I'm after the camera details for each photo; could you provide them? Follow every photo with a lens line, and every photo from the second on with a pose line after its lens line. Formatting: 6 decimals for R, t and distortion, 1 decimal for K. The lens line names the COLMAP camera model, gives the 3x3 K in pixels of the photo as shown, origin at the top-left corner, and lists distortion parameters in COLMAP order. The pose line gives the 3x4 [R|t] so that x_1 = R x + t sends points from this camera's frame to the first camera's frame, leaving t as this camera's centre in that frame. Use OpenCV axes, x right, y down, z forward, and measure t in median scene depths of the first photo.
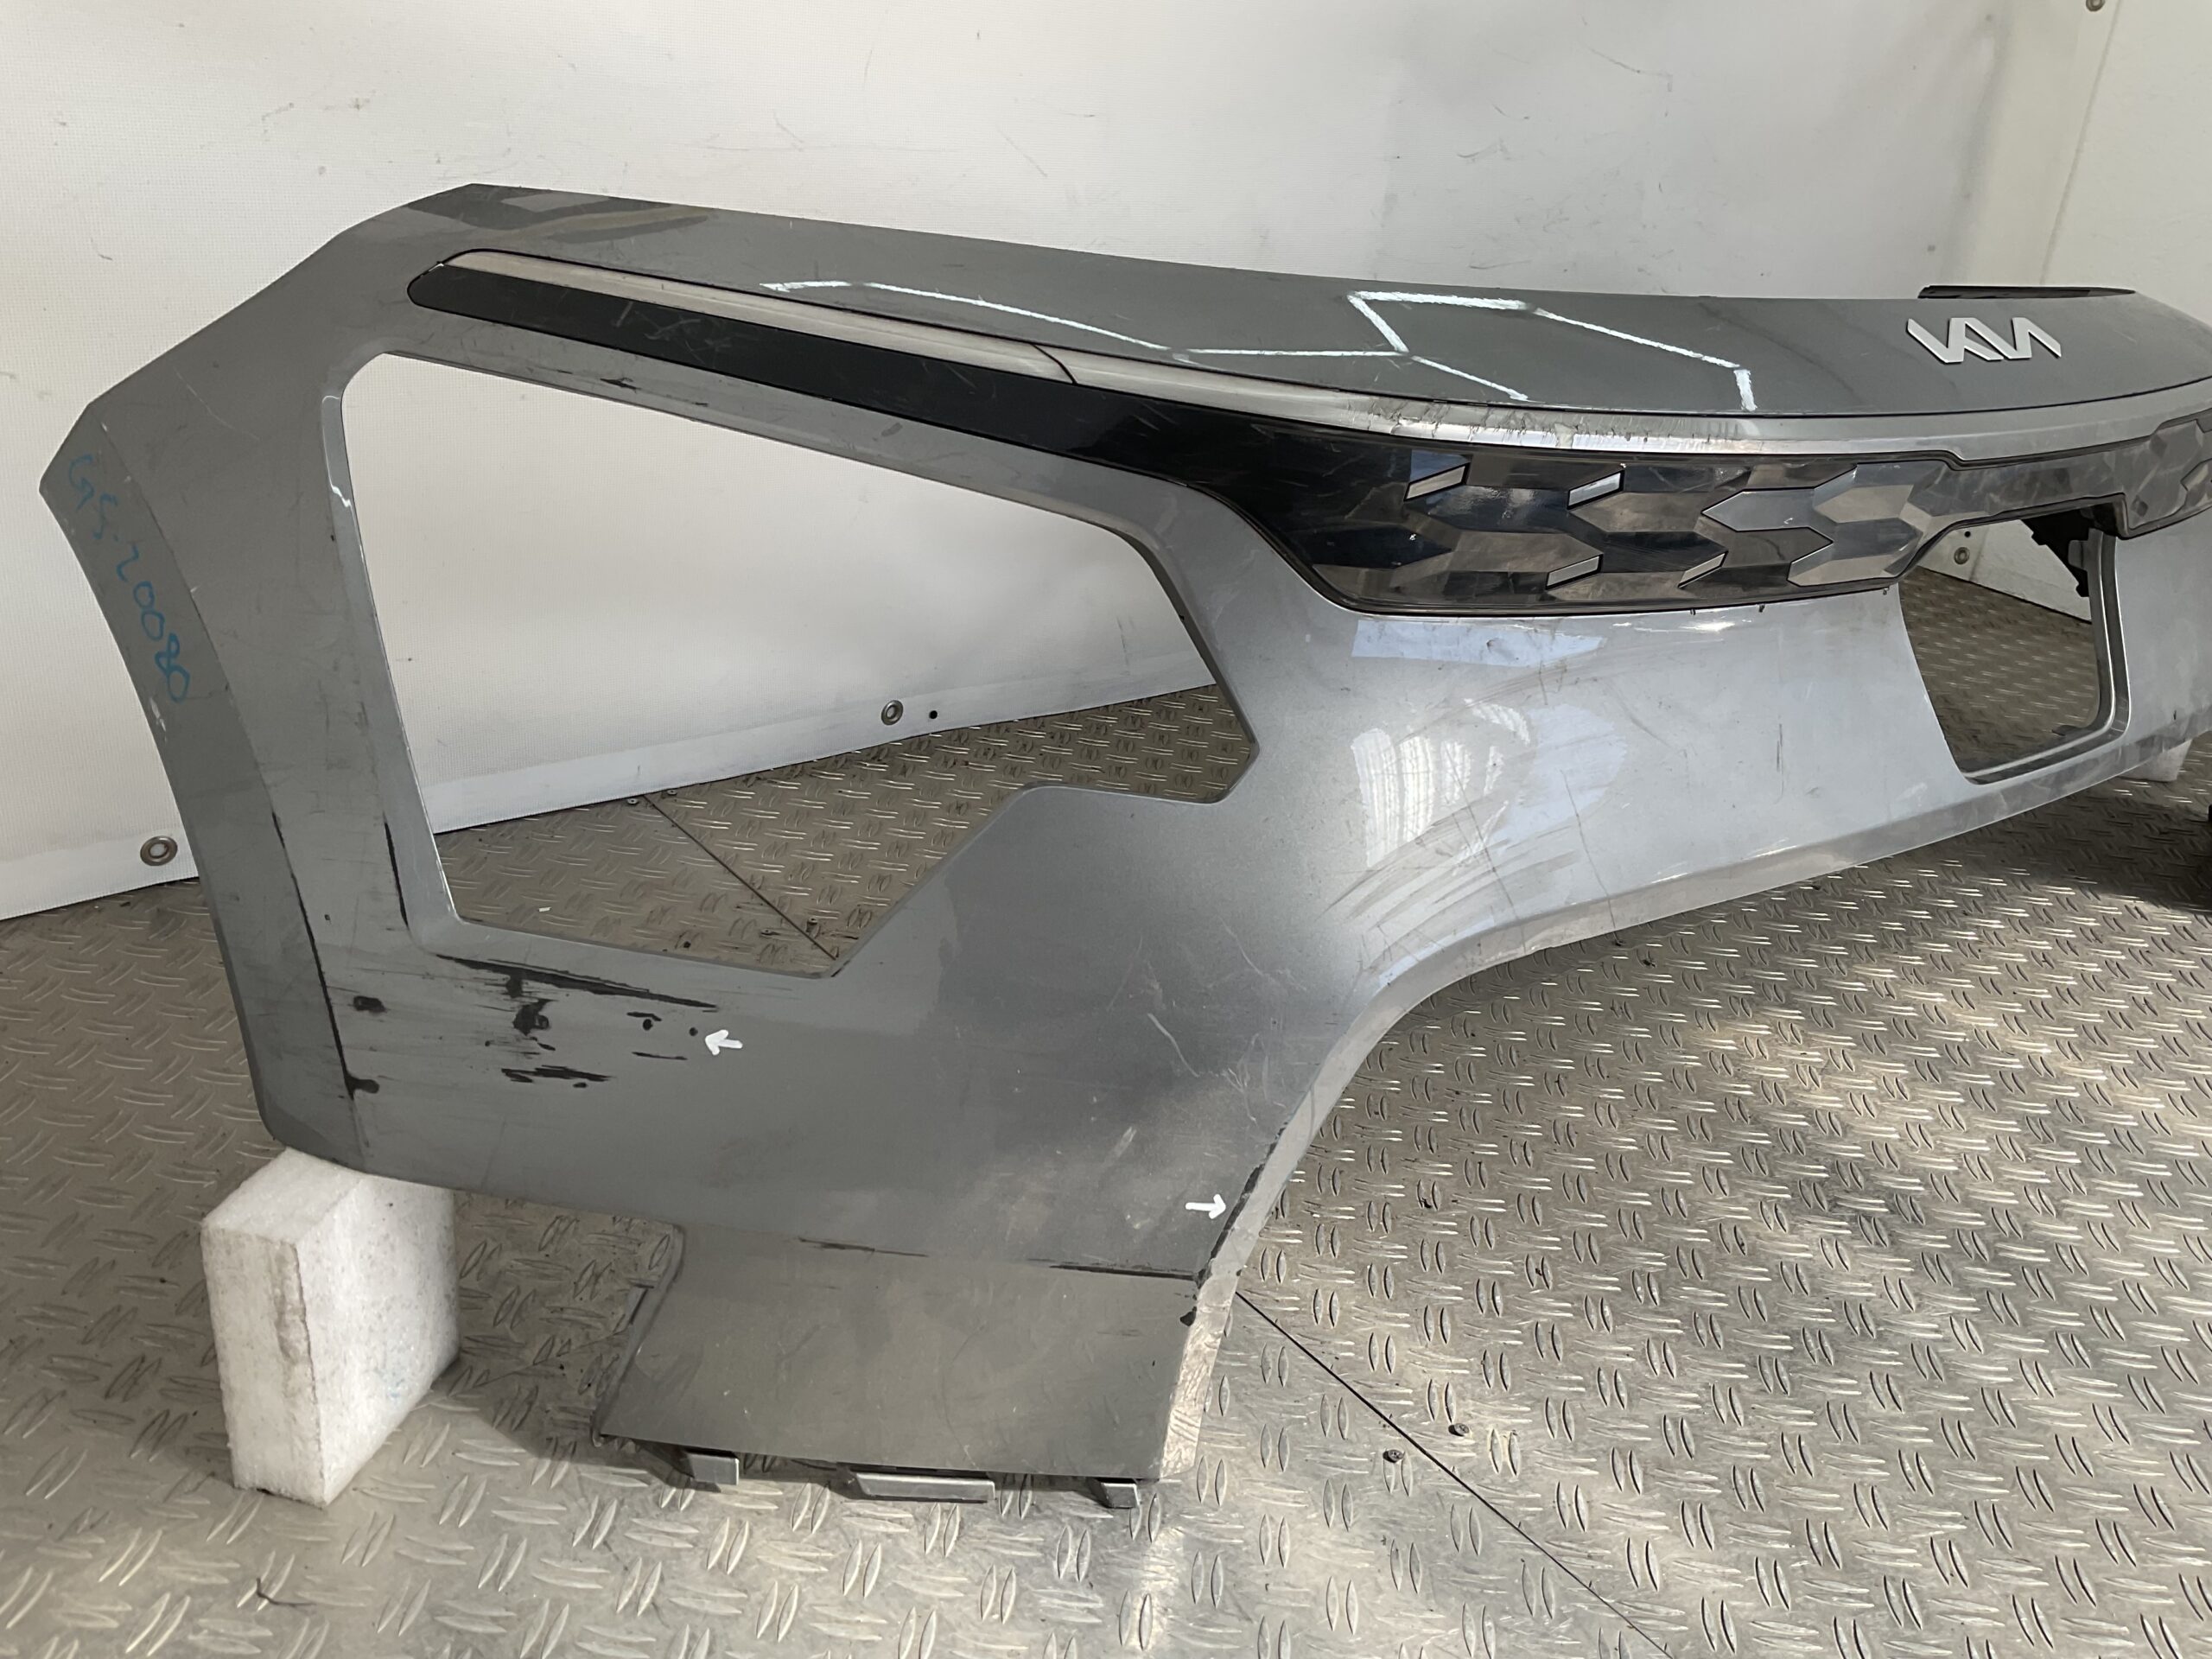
lens RADIAL K [[1807.7, 0, 1101.3], [0, 1807.7, 820.1], [0, 0, 1]] dist [0.112780, -0.239253]
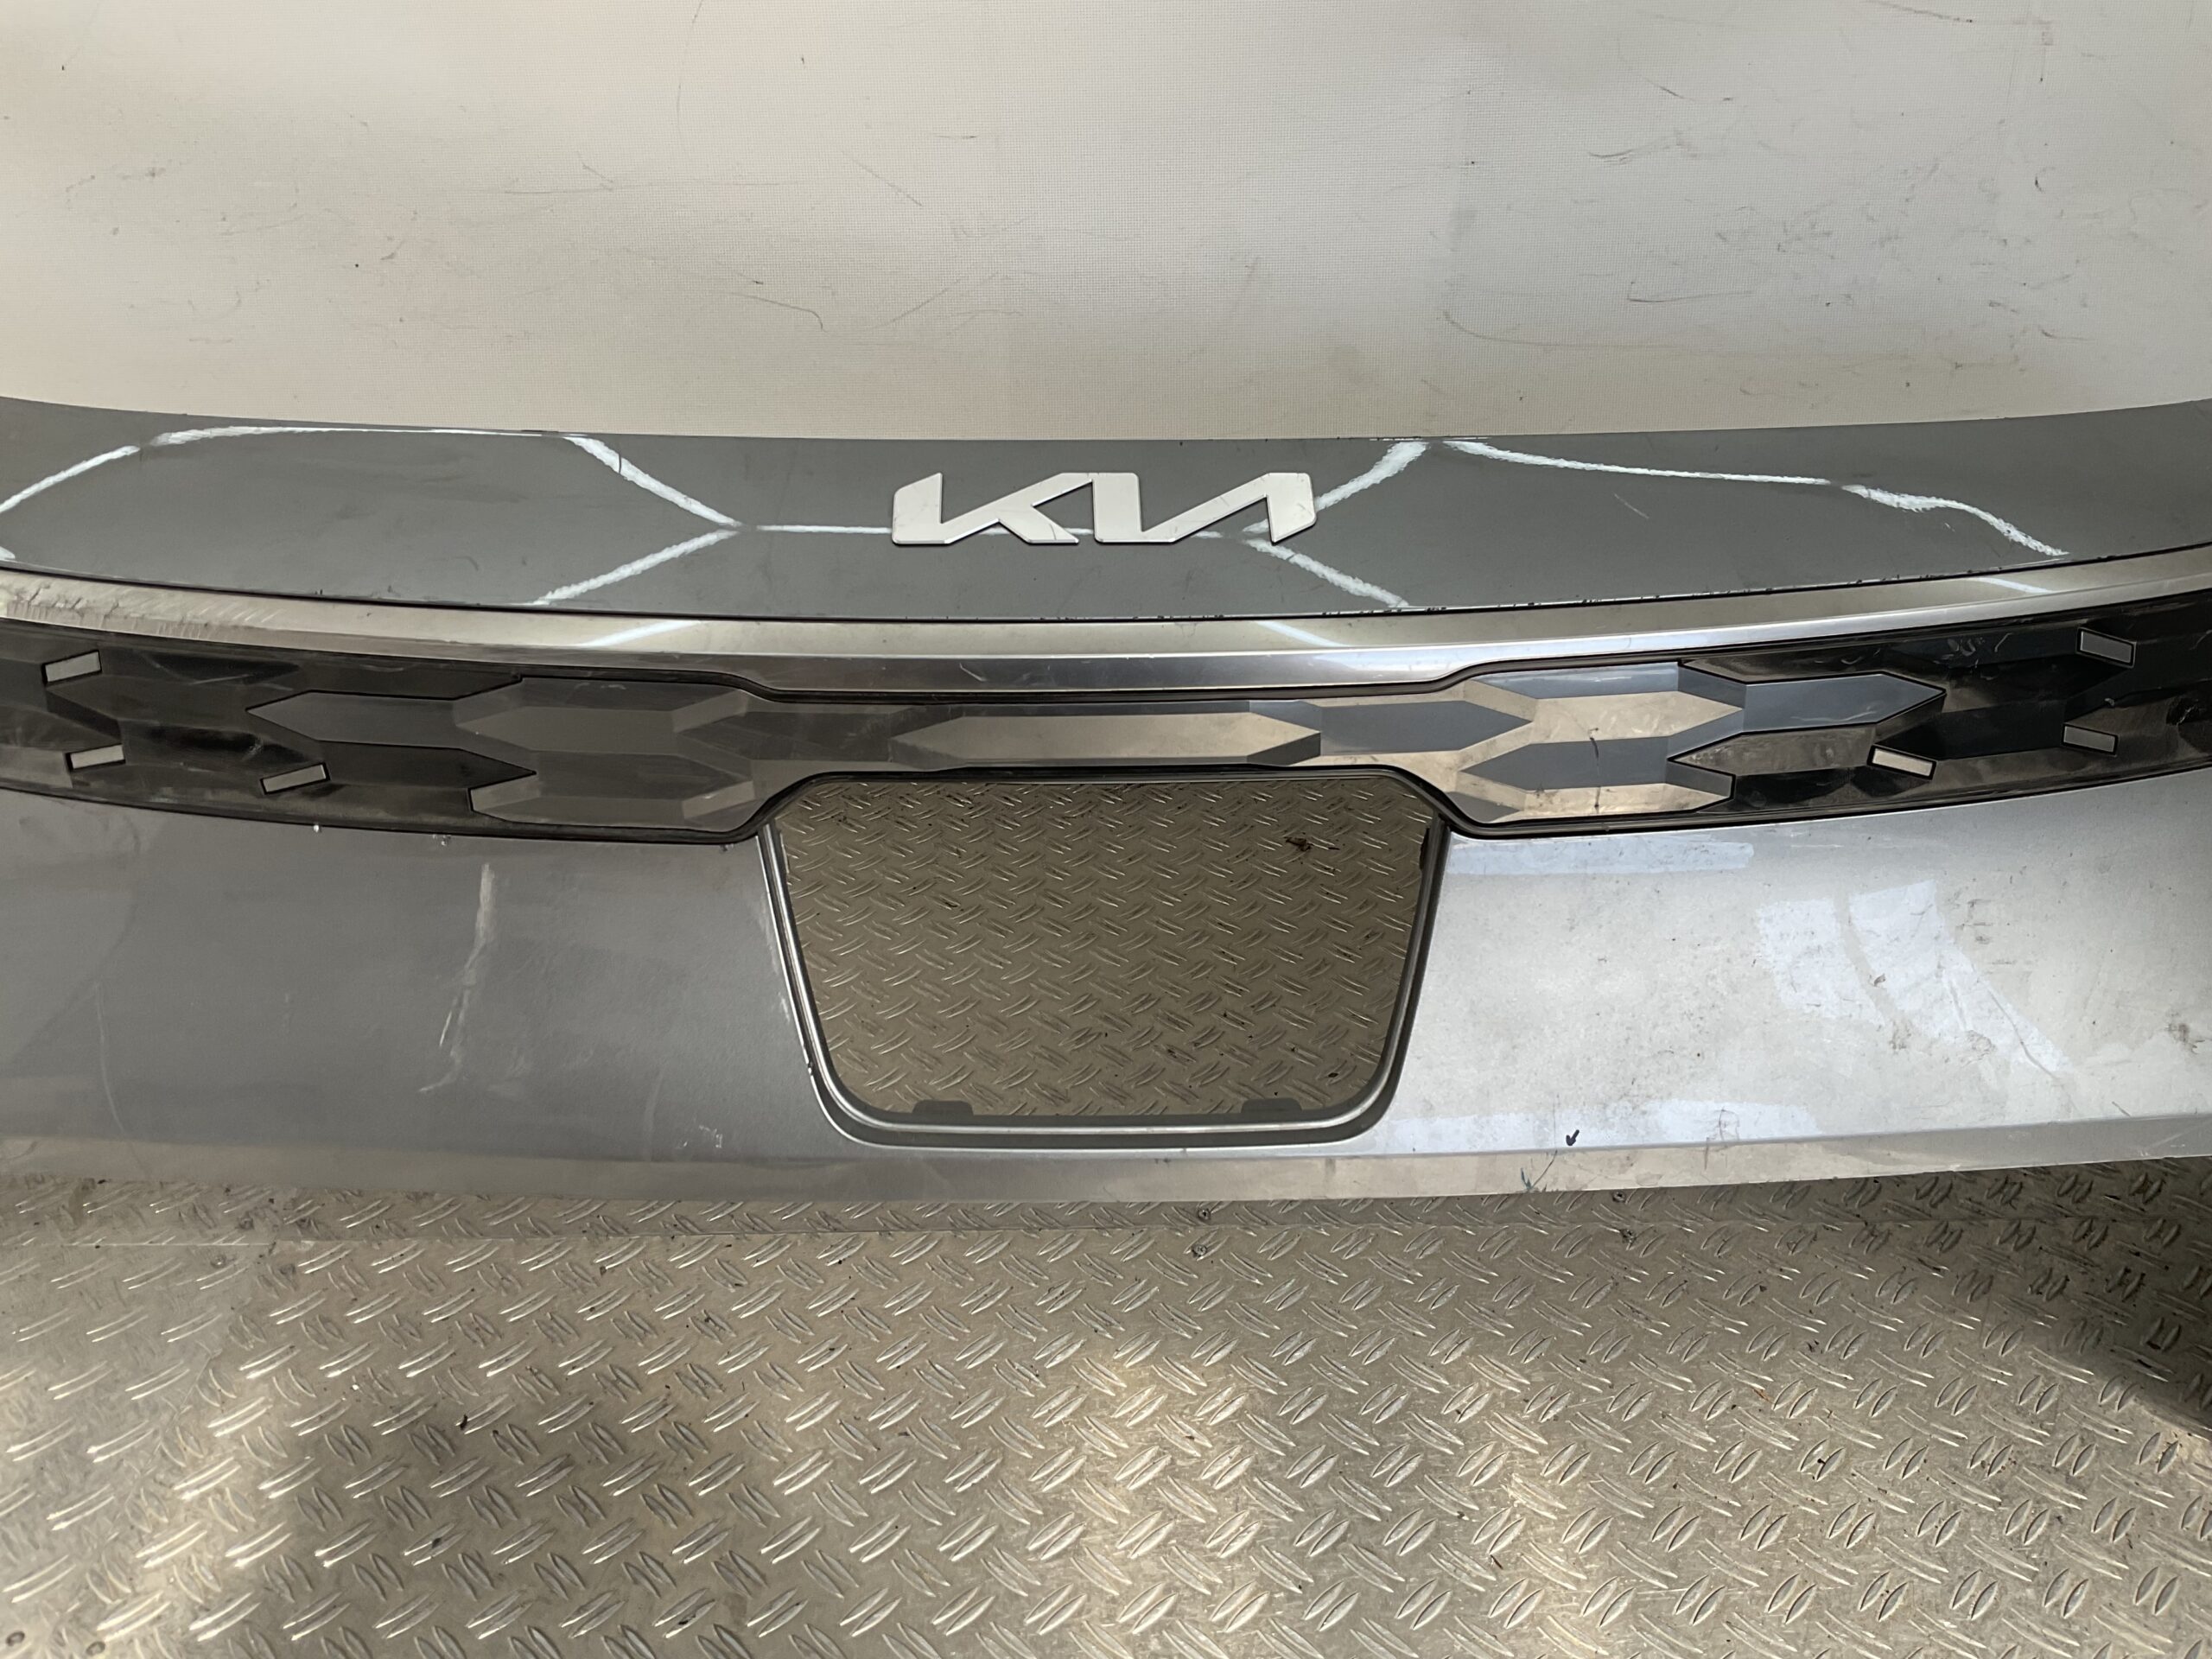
lens RADIAL K [[1813.4, 0, 1104.0], [0, 1813.4, 828.0], [0, 0, 1]] dist [0.082842, -0.152403]
pose [[0.787658, 0.192790, -0.585173, 1.050604], [-0.172240, 0.980815, 0.091298, -0.243251], [0.591548, 0.028879, 0.805753, 0.544668]]
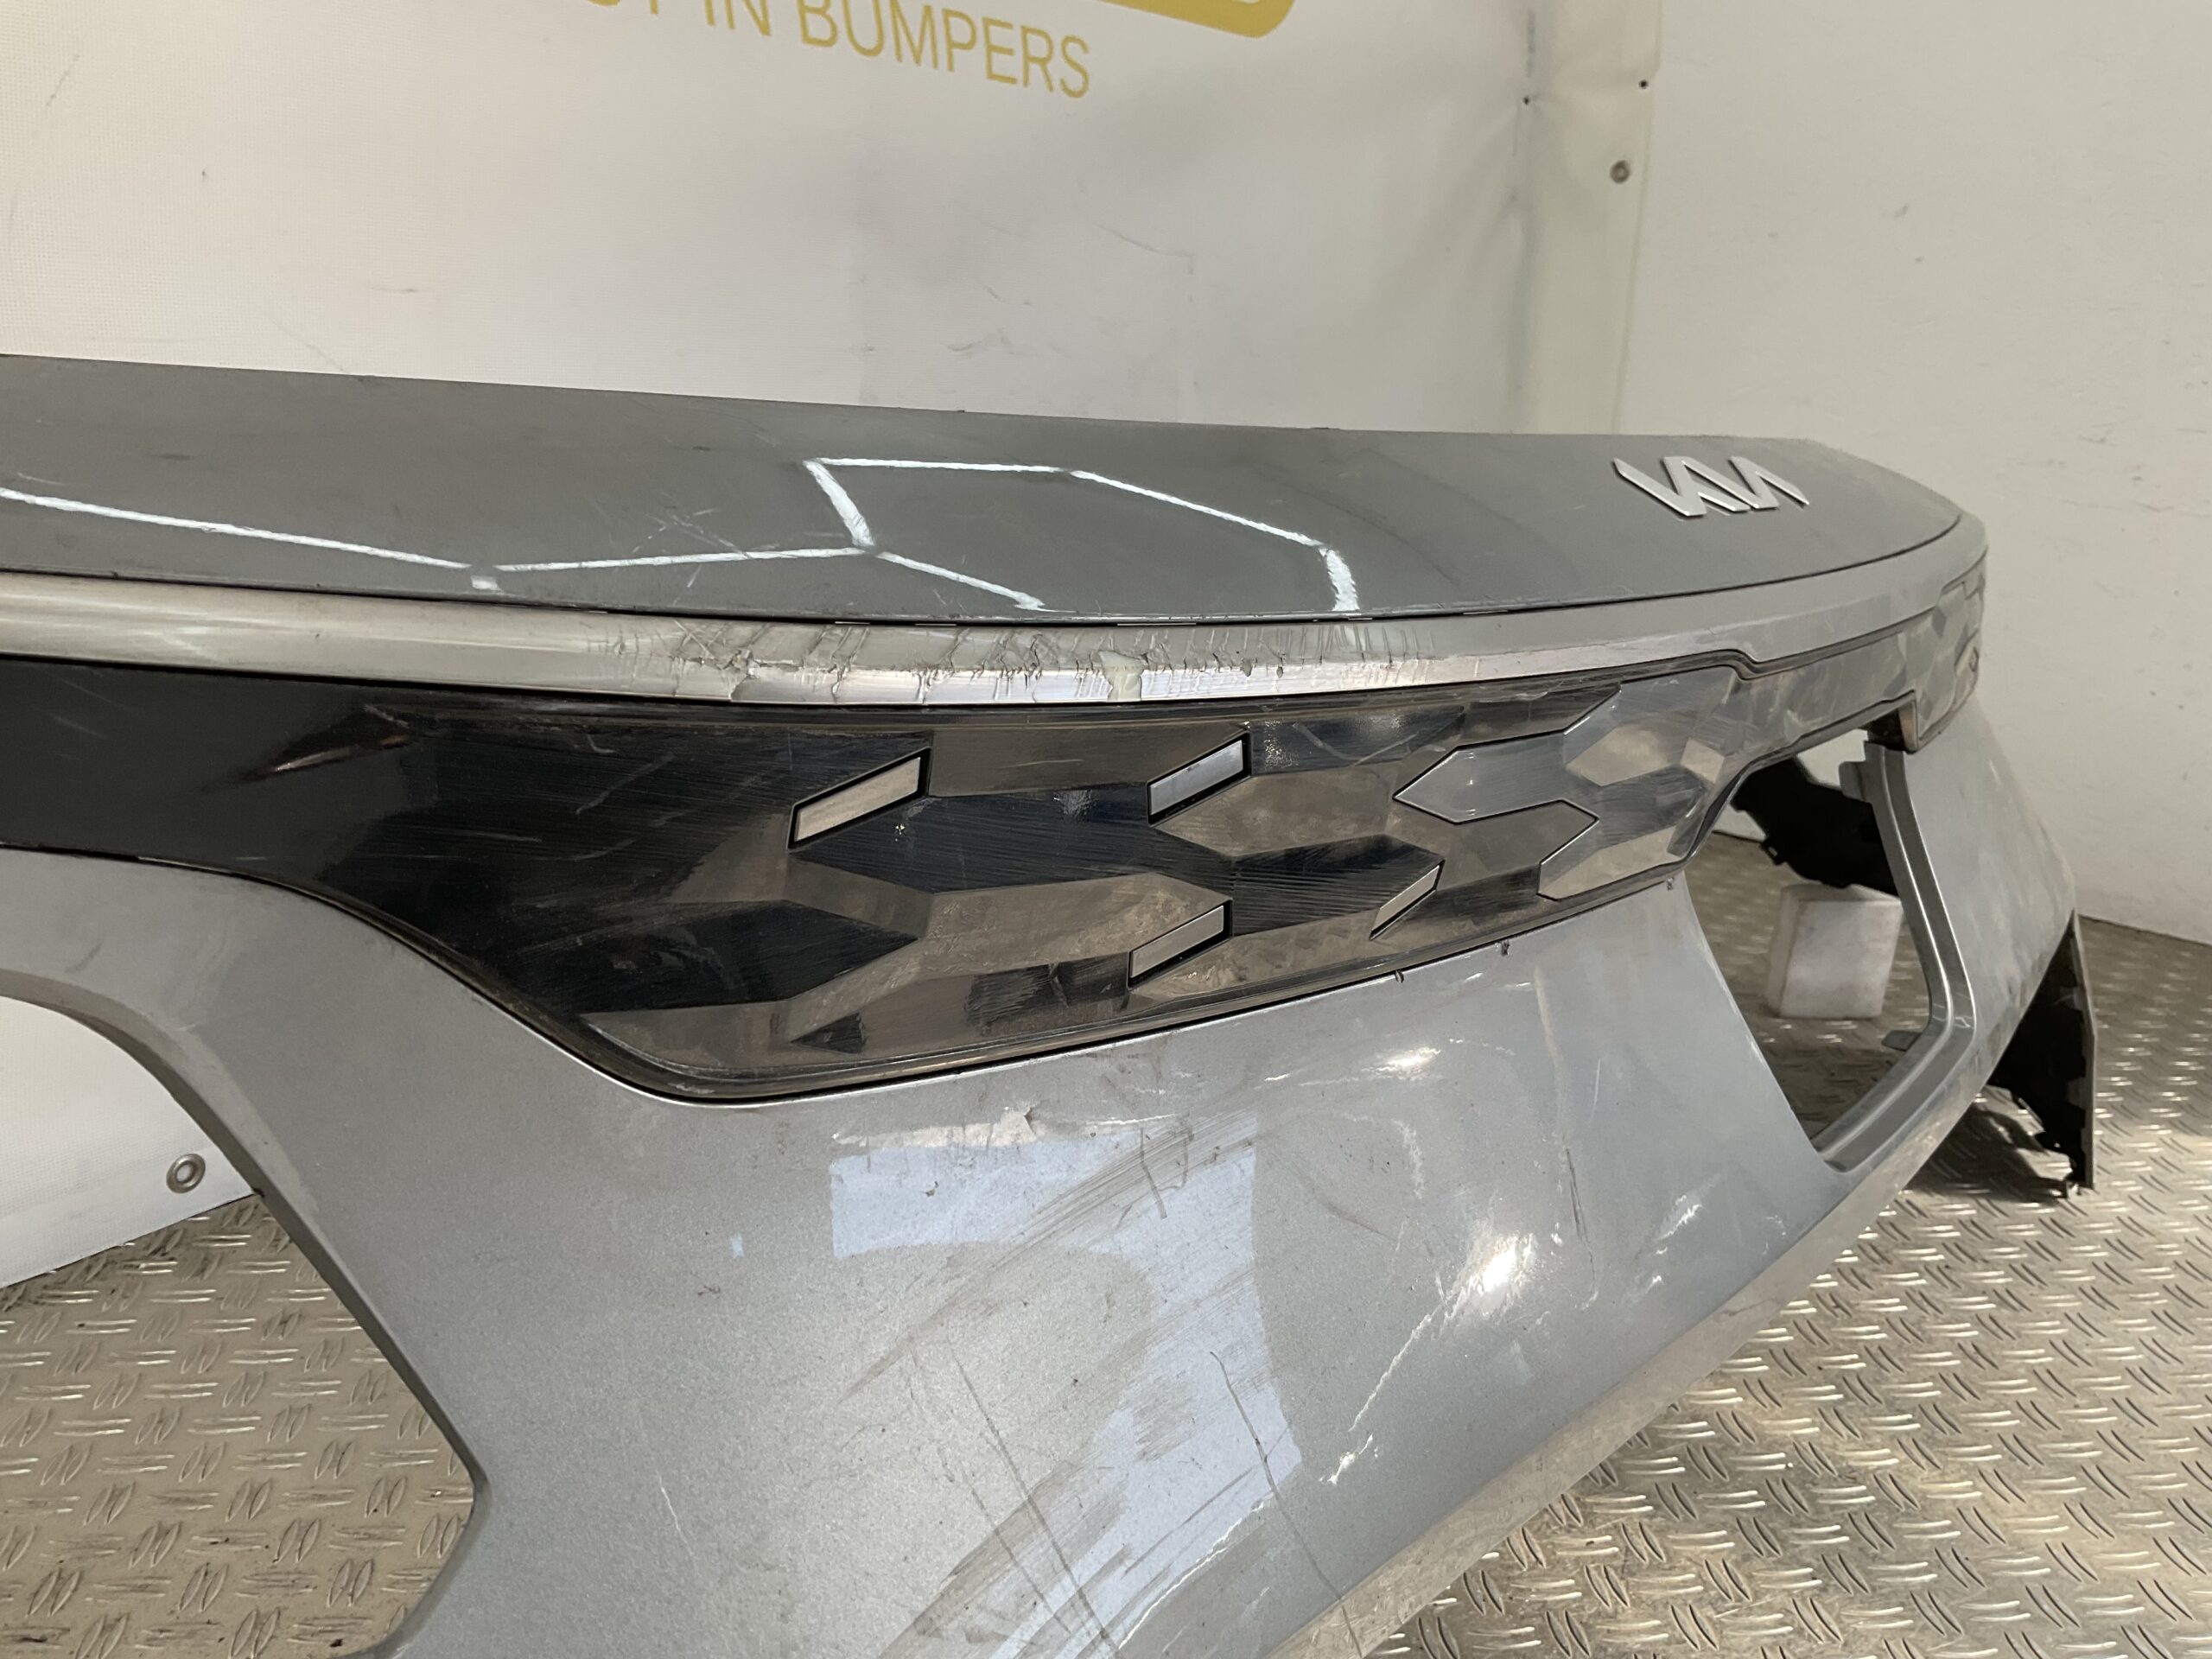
lens RADIAL K [[1832.8, 0, 1113.2], [0, 1832.8, 825.7], [0, 0, 1]] dist [0.116118, -0.251549]
pose [[0.968531, -0.101892, 0.227079, 0.122197], [0.132335, 0.983529, -0.123117, -0.099956], [-0.210795, 0.149293, 0.966063, 0.479242]]
